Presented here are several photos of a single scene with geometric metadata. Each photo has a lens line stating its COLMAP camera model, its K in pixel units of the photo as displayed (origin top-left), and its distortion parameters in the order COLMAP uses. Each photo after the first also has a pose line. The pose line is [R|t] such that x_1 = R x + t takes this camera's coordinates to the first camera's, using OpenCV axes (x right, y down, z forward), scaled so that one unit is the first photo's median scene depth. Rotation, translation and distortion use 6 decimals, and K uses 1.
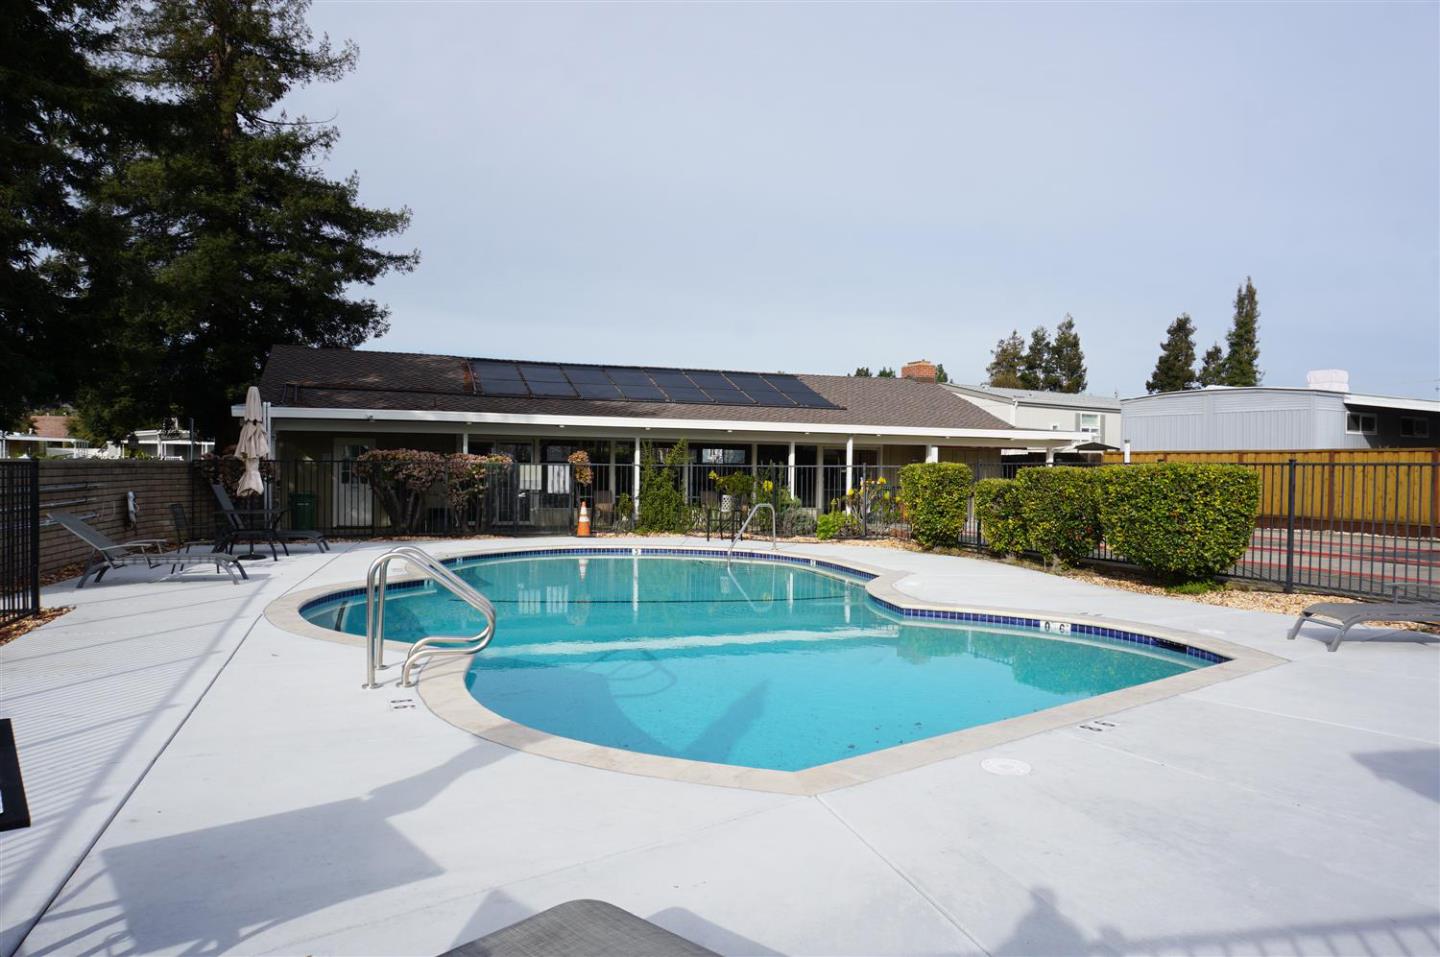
lens RADIAL K [[954.4, 0, 713.4], [0, 954.4, 479.9], [0, 0, 1]] dist [-0.025794, 0.006998]
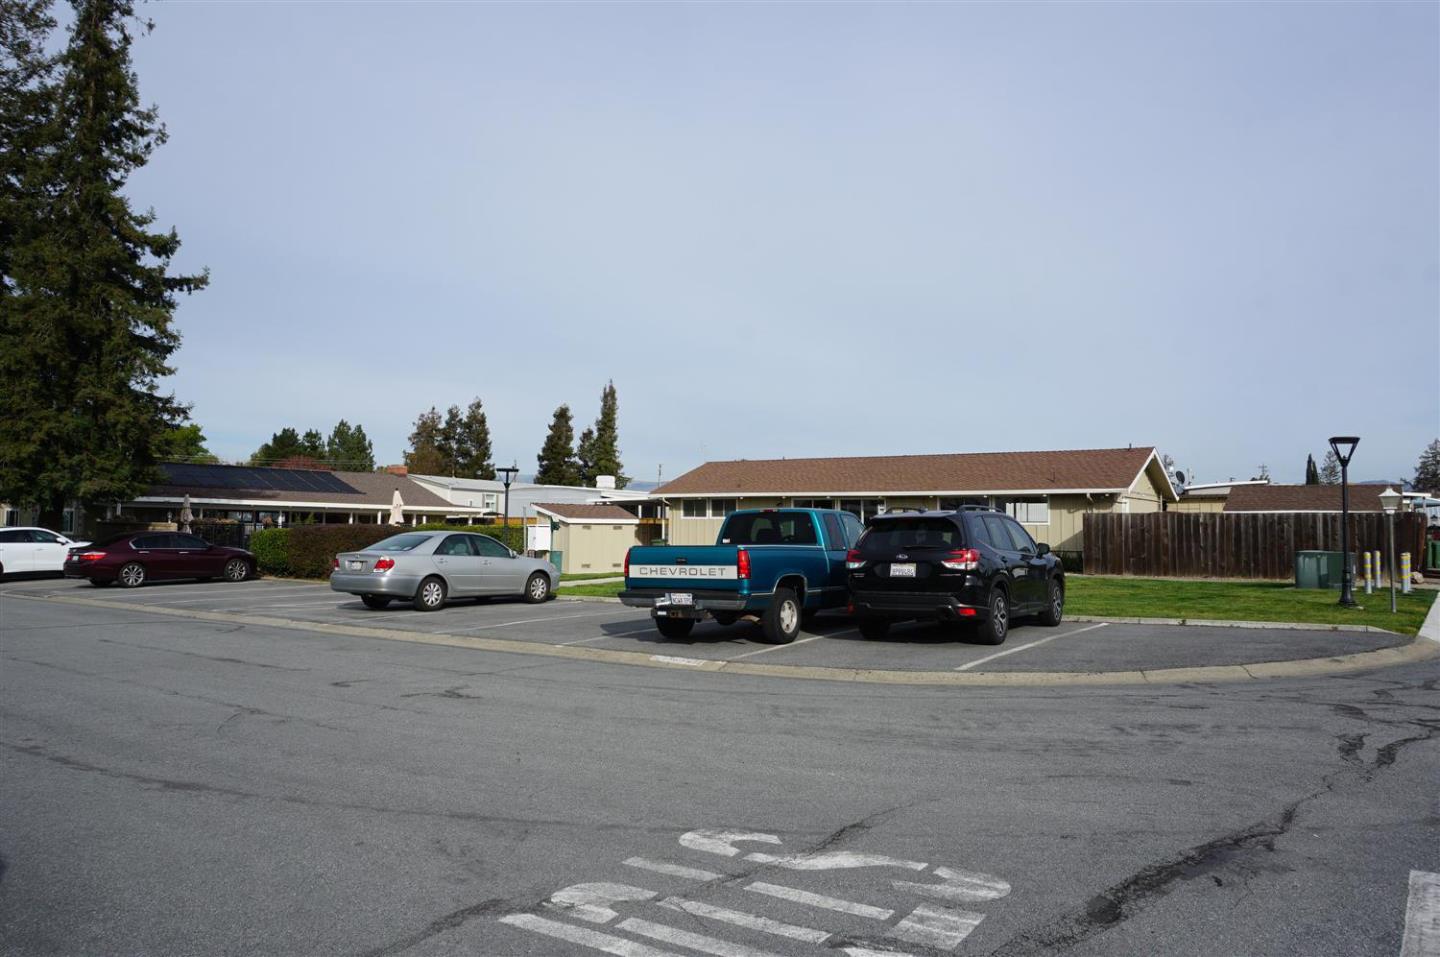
lens RADIAL K [[1016.0, 0, 718.2], [0, 1016.0, 443.9], [0, 0, 1]] dist [-0.031931, -0.000623]
pose [[0.828932, 0.046909, 0.557378, -0.088244], [0.003871, 0.995972, -0.089578, 0.002067], [-0.559335, 0.076412, 0.825412, -0.228867]]
